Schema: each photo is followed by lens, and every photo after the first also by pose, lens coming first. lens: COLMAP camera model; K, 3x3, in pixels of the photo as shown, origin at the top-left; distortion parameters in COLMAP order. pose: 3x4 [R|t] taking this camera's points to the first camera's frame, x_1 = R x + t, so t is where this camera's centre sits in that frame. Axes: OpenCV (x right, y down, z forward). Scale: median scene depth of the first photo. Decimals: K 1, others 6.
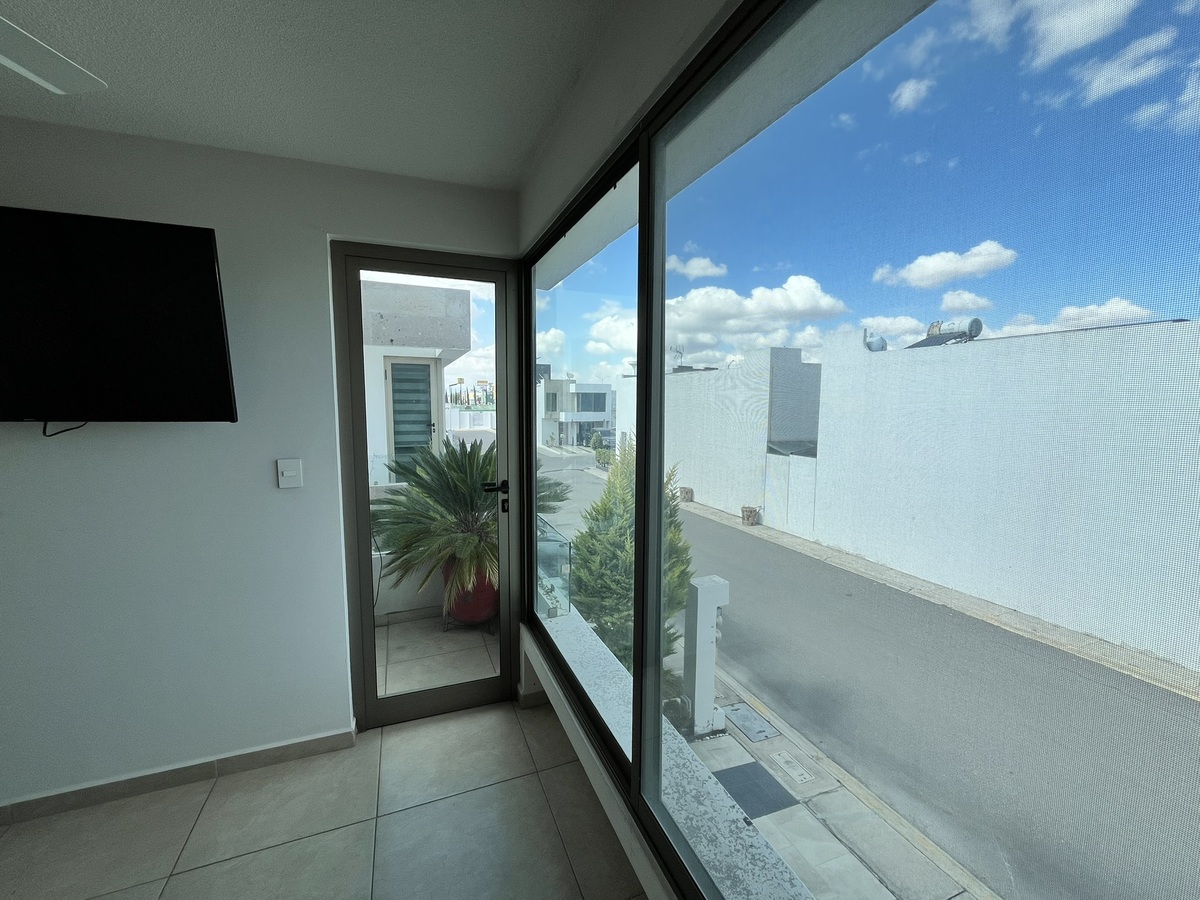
lens RADIAL K [[486.7, 0, 594.6], [0, 486.7, 450.0], [0, 0, 1]] dist [-0.003824, 0.000789]
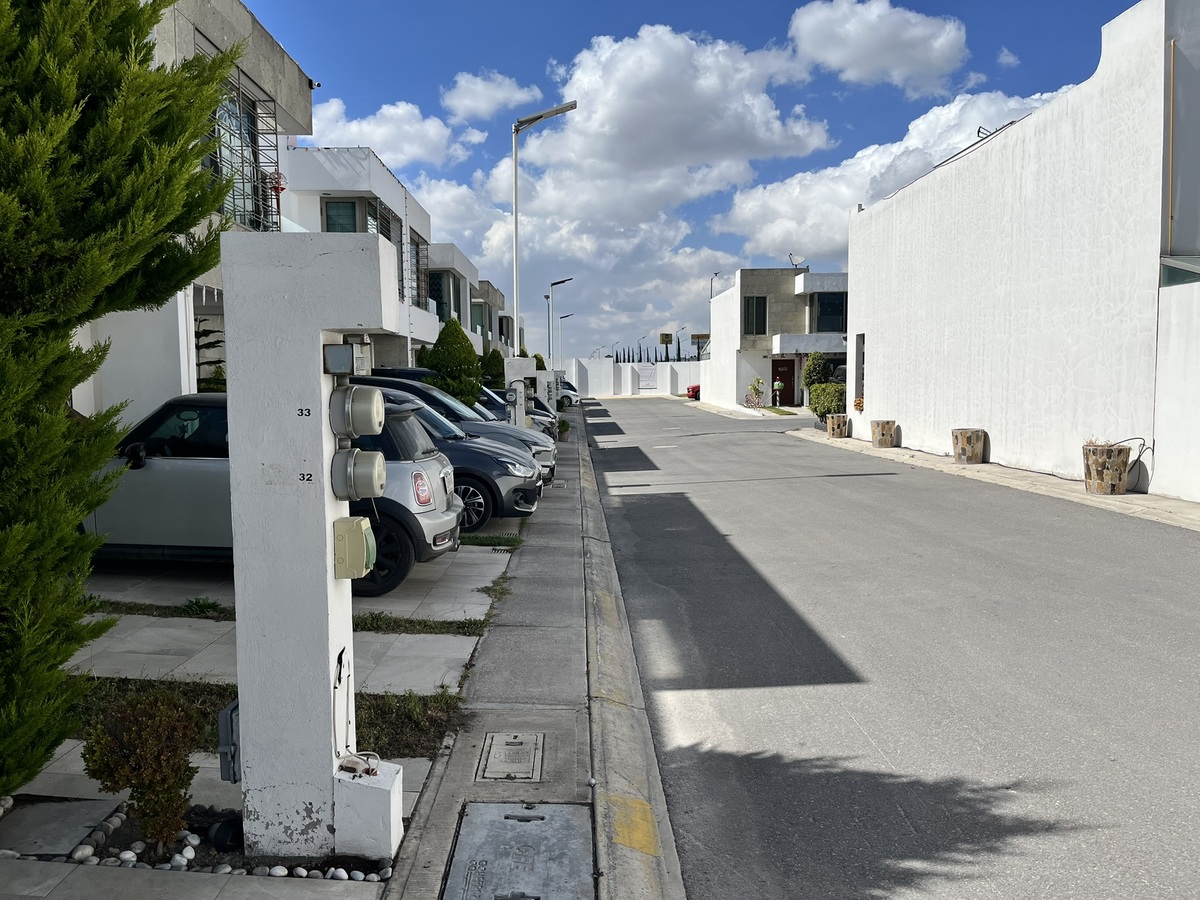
lens RADIAL K [[901.3, 0, 599.6], [0, 901.3, 450.2], [0, 0, 1]] dist [0.028038, -0.023498]
pose [[0.935044, 0.007395, -0.354455, 0.188699], [-0.017780, 0.999502, -0.026051, 0.135751], [0.354086, 0.030661, 0.934710, 0.217449]]
